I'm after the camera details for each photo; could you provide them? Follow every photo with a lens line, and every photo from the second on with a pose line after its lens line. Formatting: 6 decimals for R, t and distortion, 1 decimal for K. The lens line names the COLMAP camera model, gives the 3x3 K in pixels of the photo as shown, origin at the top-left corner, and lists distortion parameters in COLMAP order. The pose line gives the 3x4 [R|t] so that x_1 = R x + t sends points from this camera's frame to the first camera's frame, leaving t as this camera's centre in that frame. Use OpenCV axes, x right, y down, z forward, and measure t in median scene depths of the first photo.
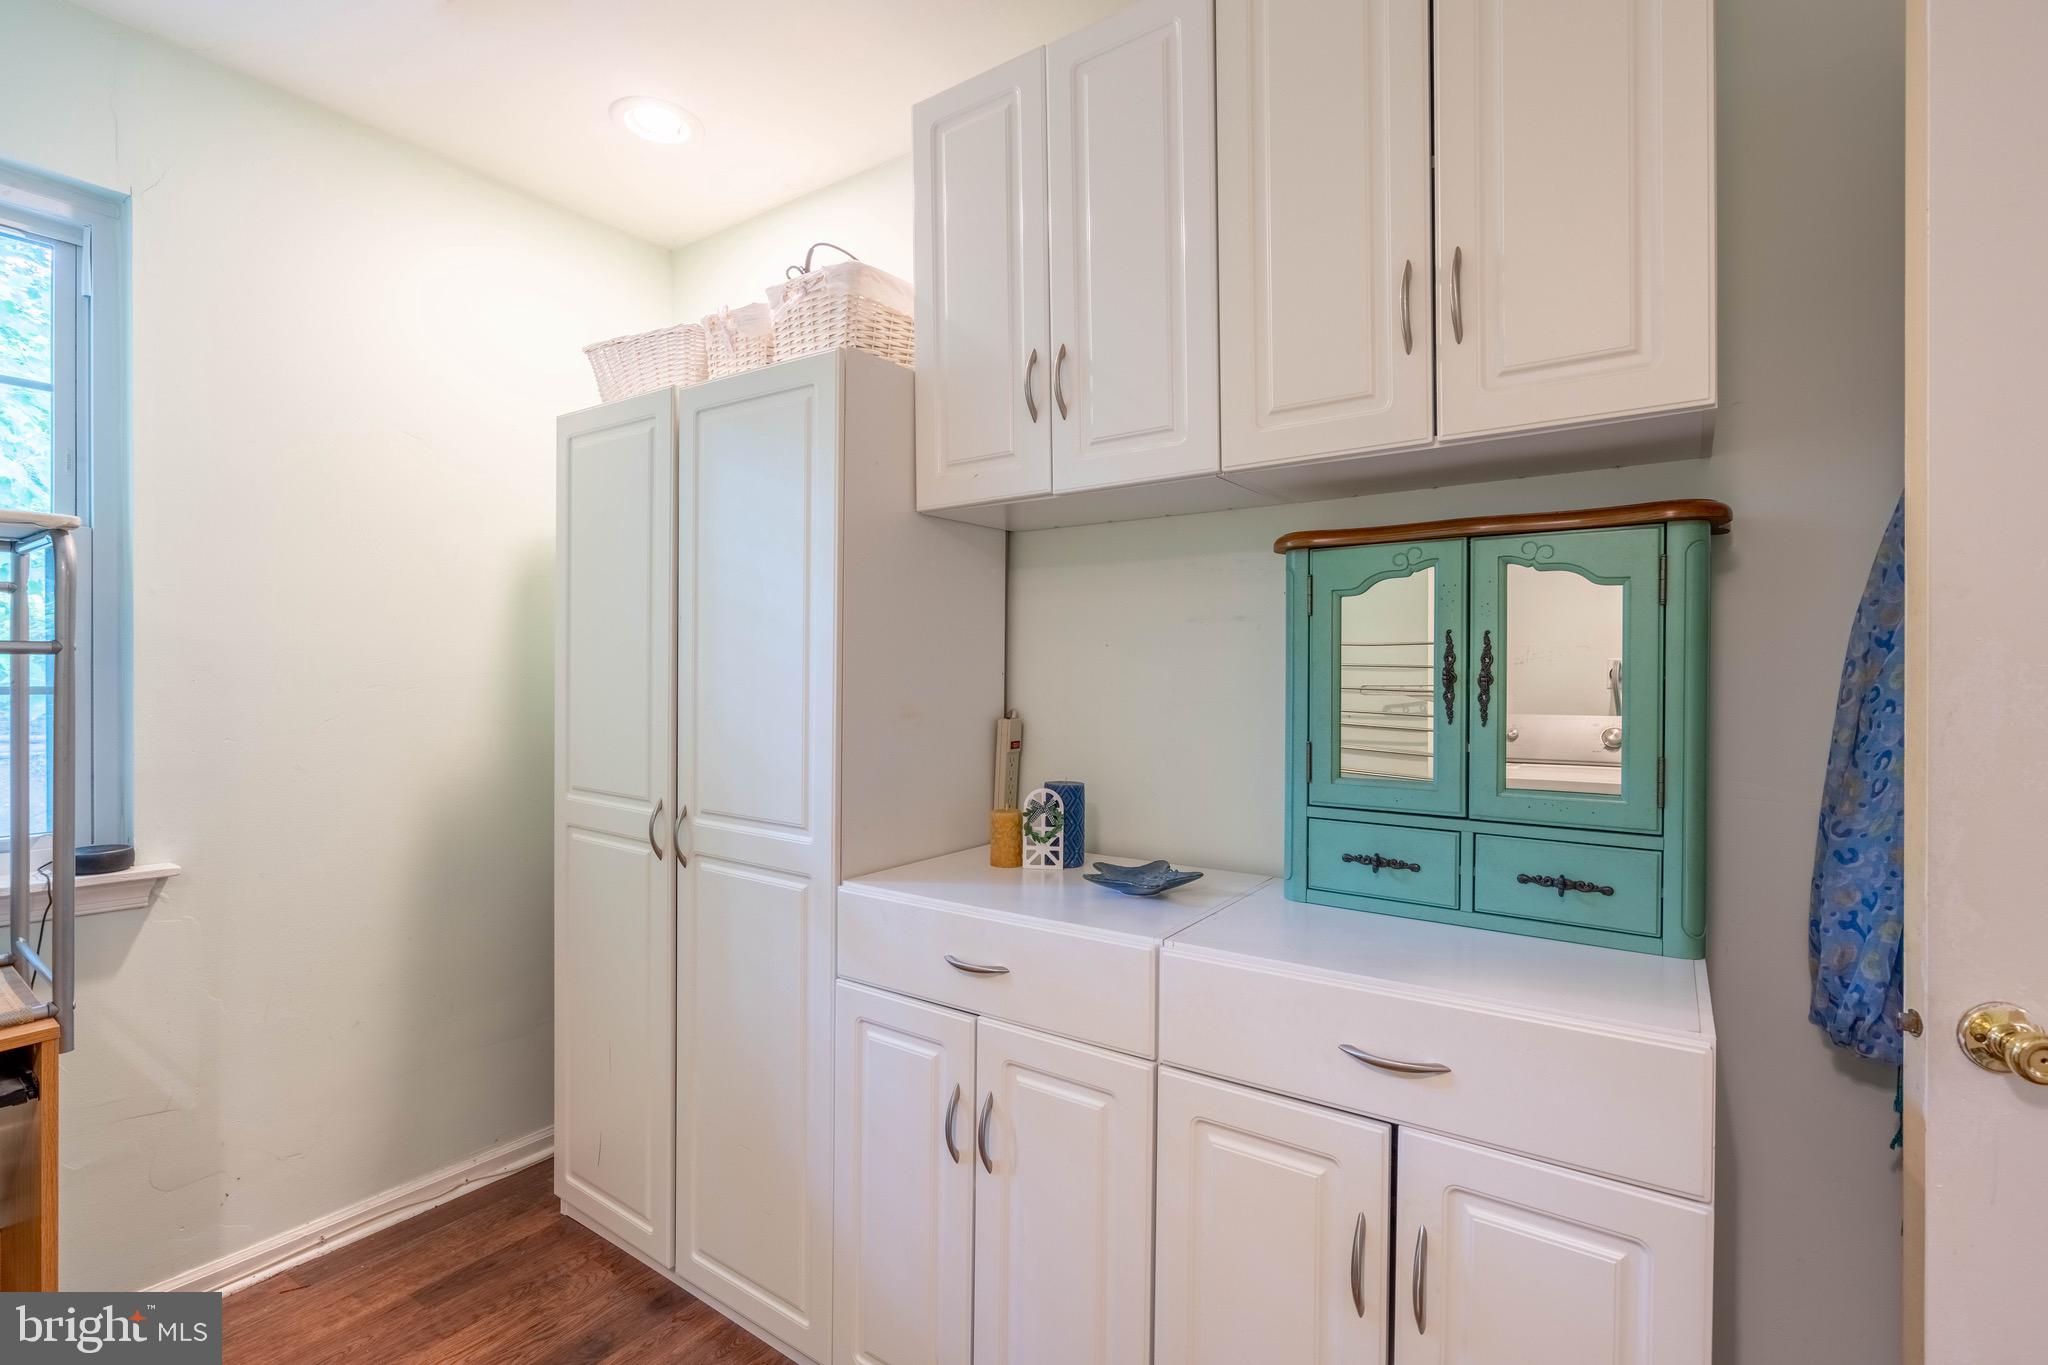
lens RADIAL K [[929.5, 0, 1034.3], [0, 929.5, 683.8], [0, 0, 1]] dist [-0.003944, -0.000023]
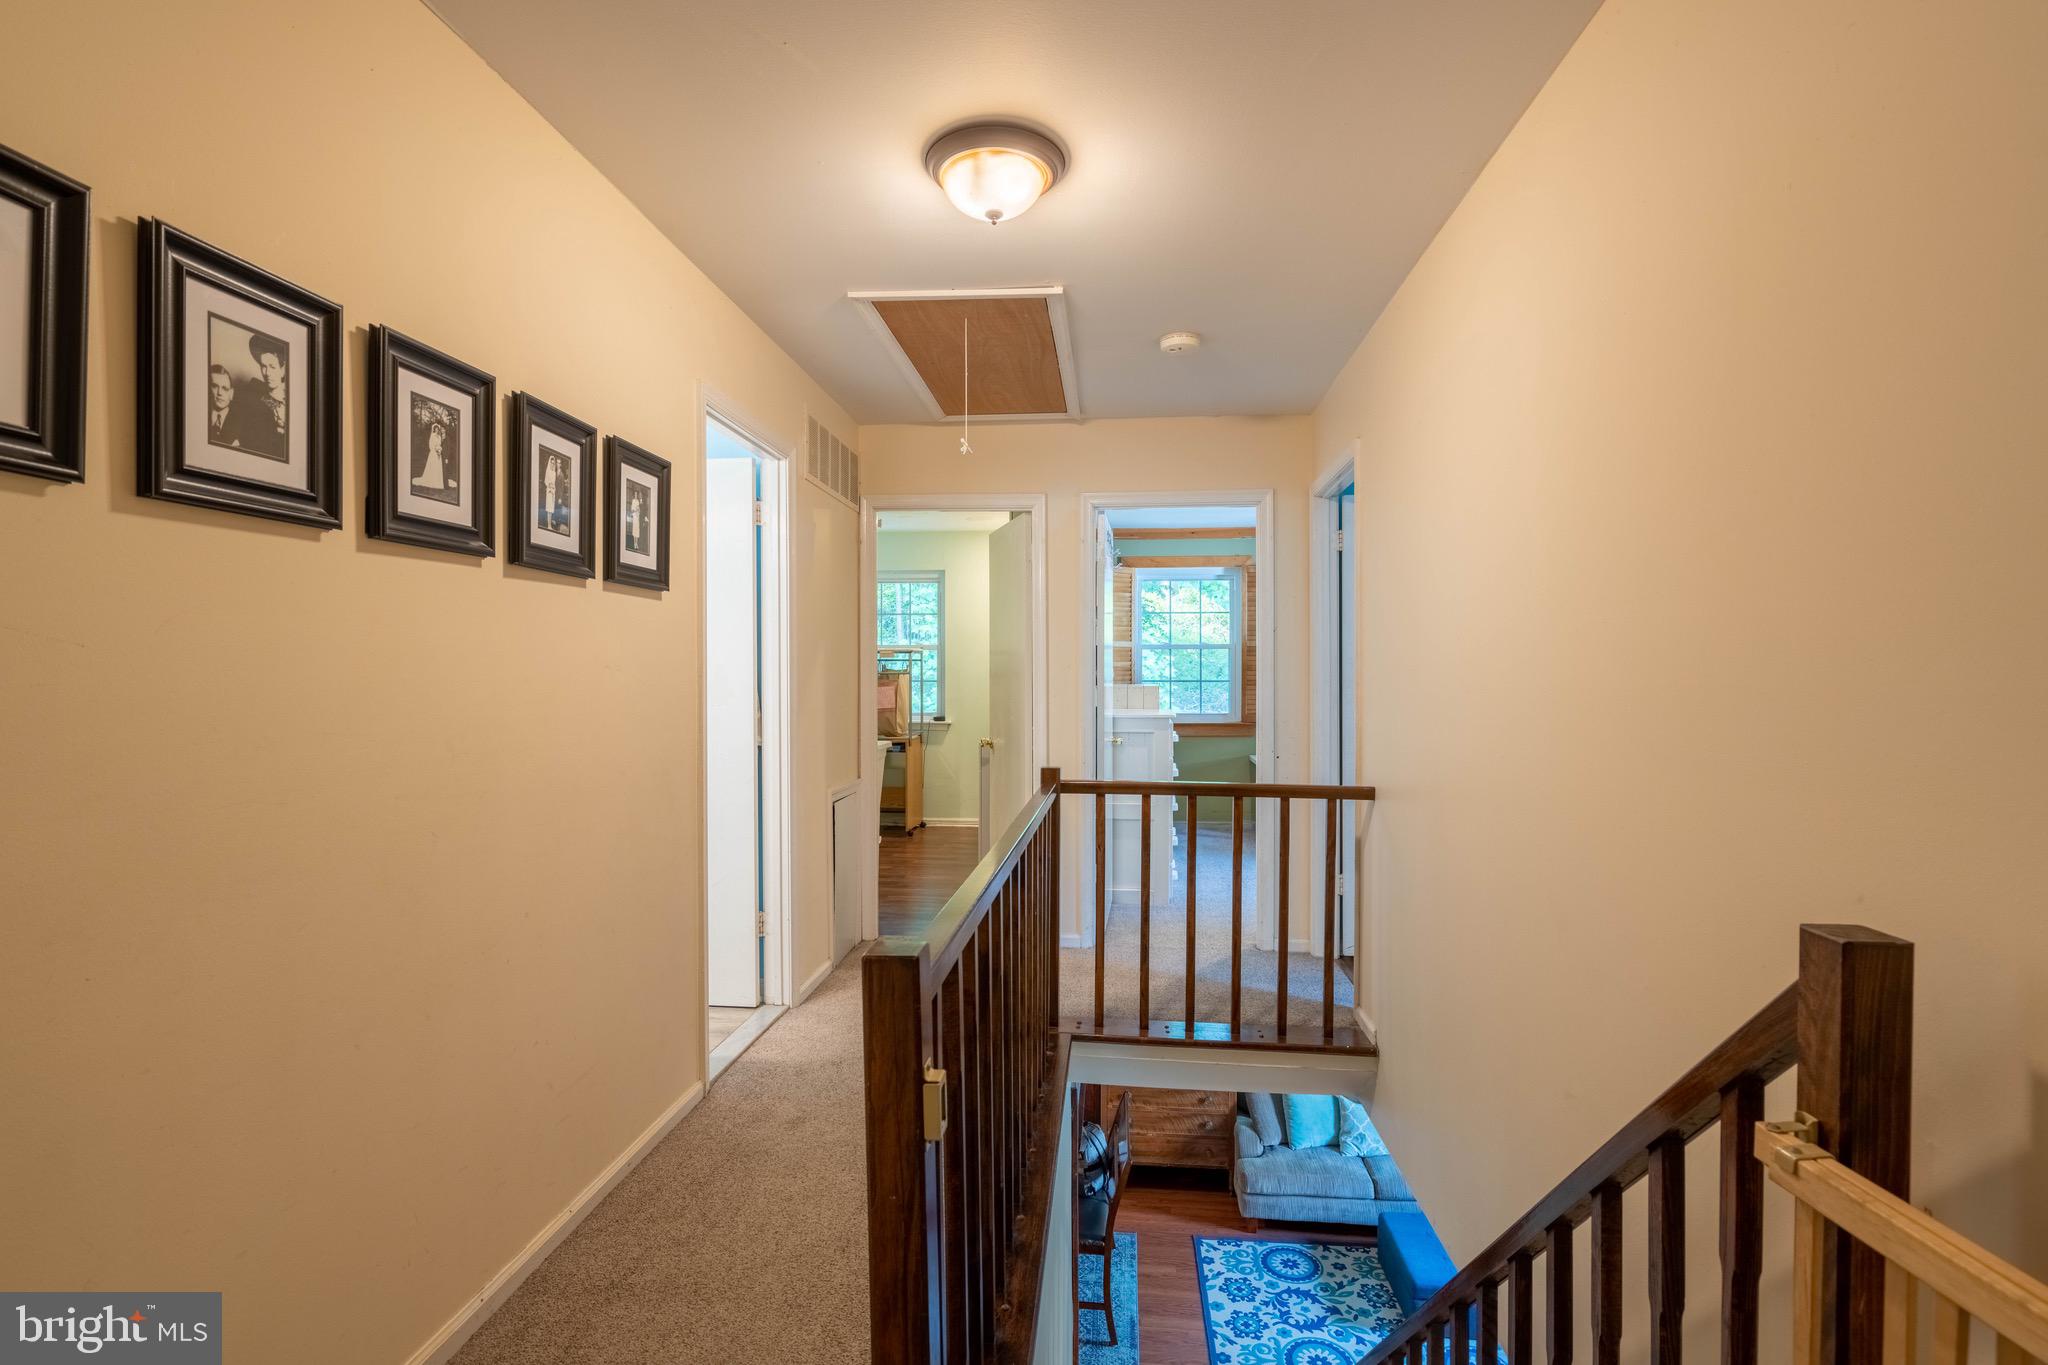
lens RADIAL K [[976.5, 0, 1022.9], [0, 976.5, 686.4], [0, 0, 1]] dist [-0.003964, -0.000133]
pose [[0.488959, 0.003480, -0.872300, 3.296493], [-0.002488, 0.999994, 0.002595, 0.017841], [0.872303, 0.000902, 0.488964, -0.964064]]
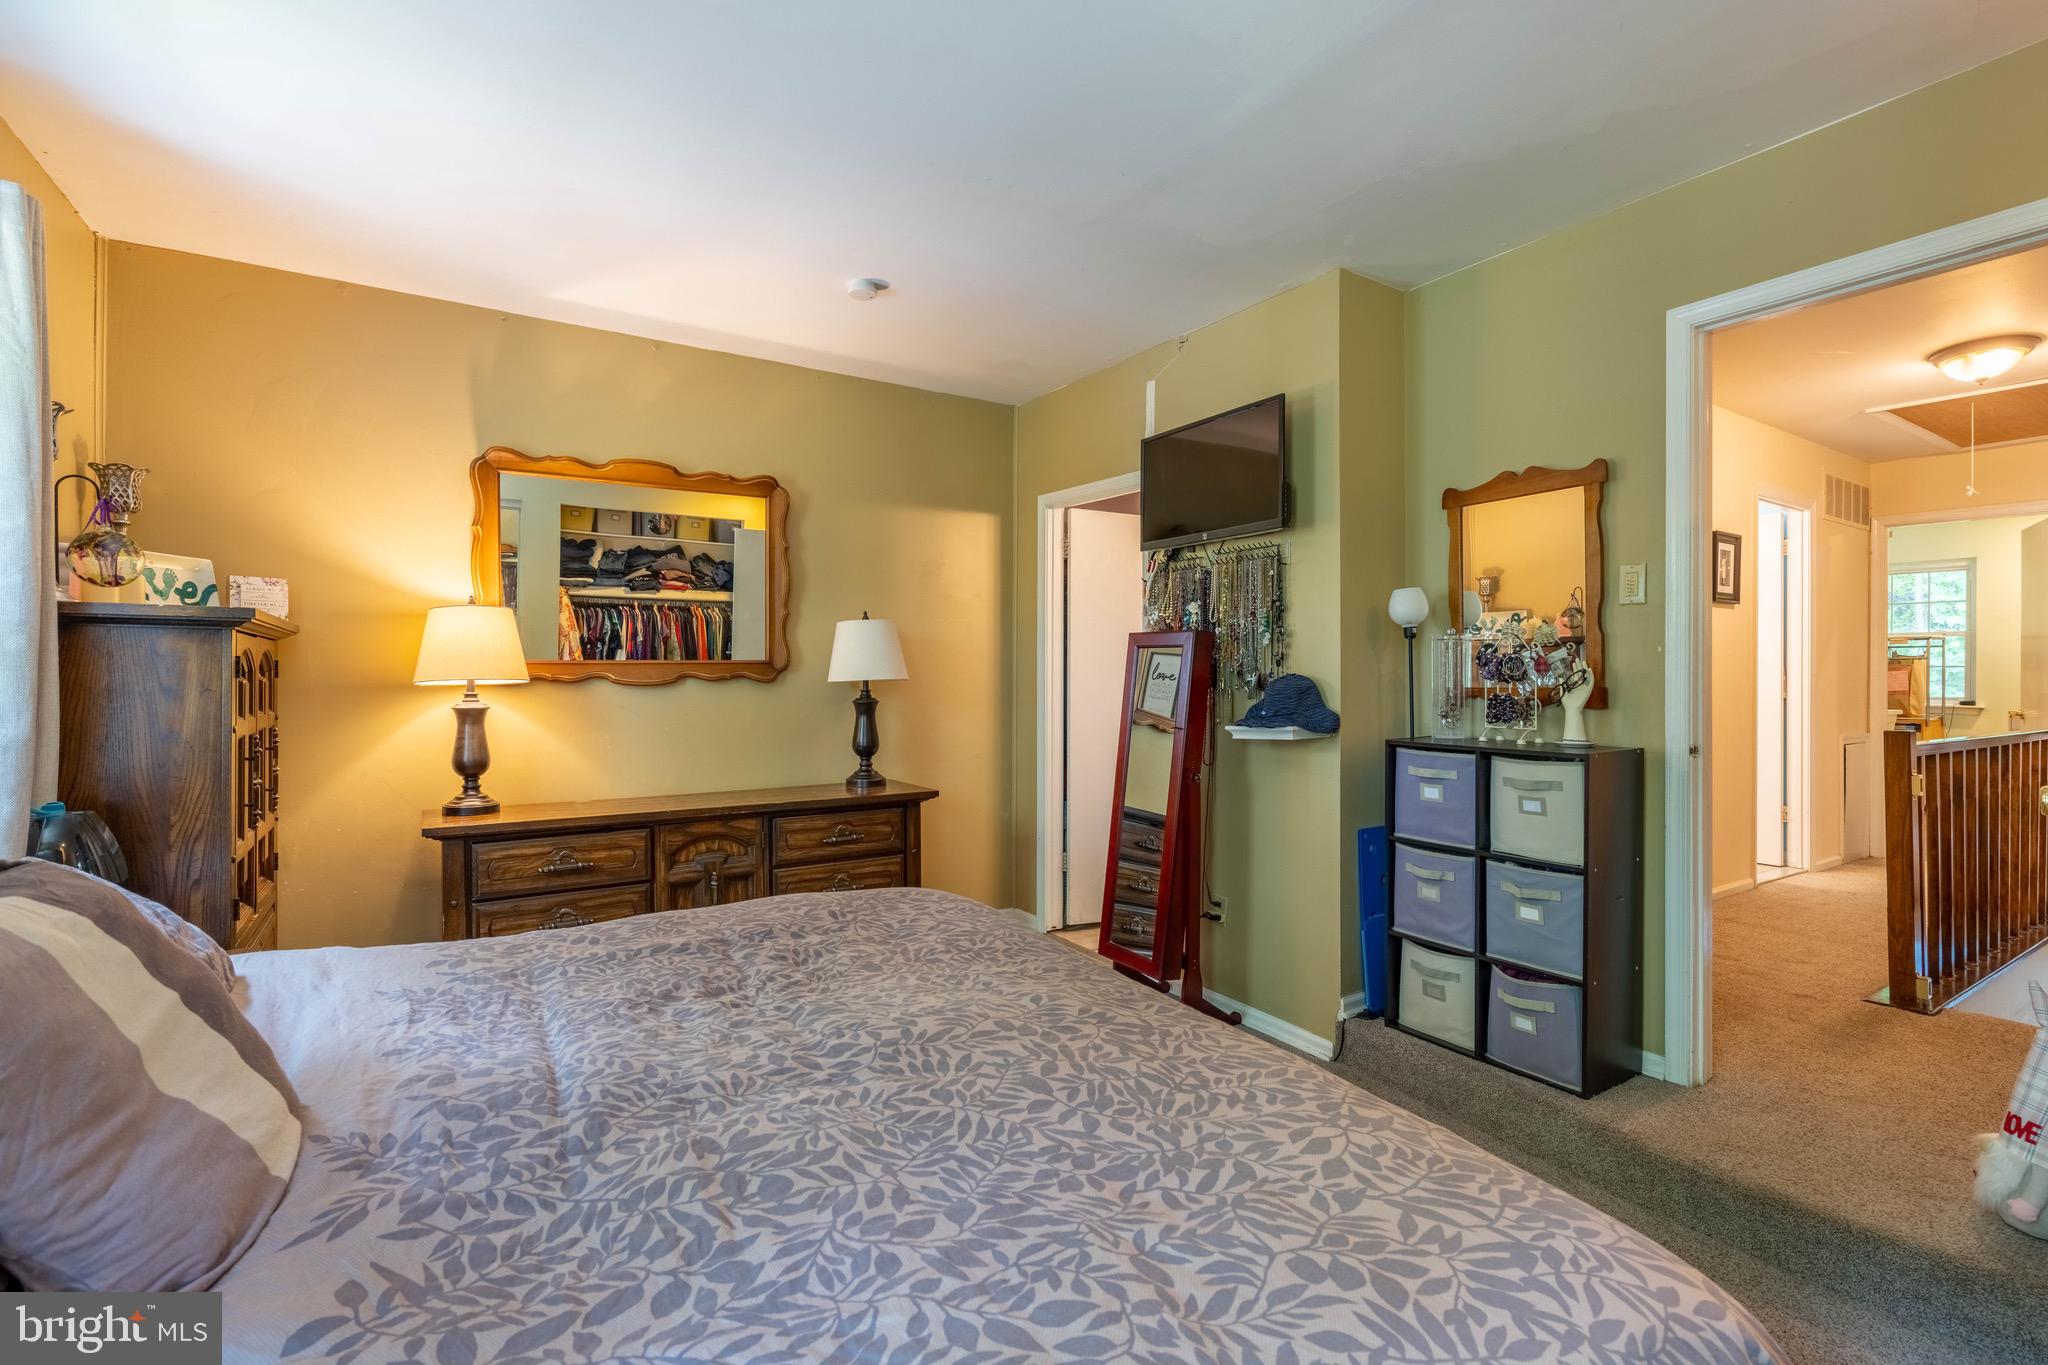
lens RADIAL K [[910.4, 0, 1034.7], [0, 910.4, 682.3], [0, 0, 1]] dist [-0.002926, -0.000512]
pose [[-0.379313, -0.000402, -0.925268, 4.887027], [-0.008546, 0.999959, 0.003069, 0.109880], [0.925229, 0.009071, -0.379301, -1.578652]]
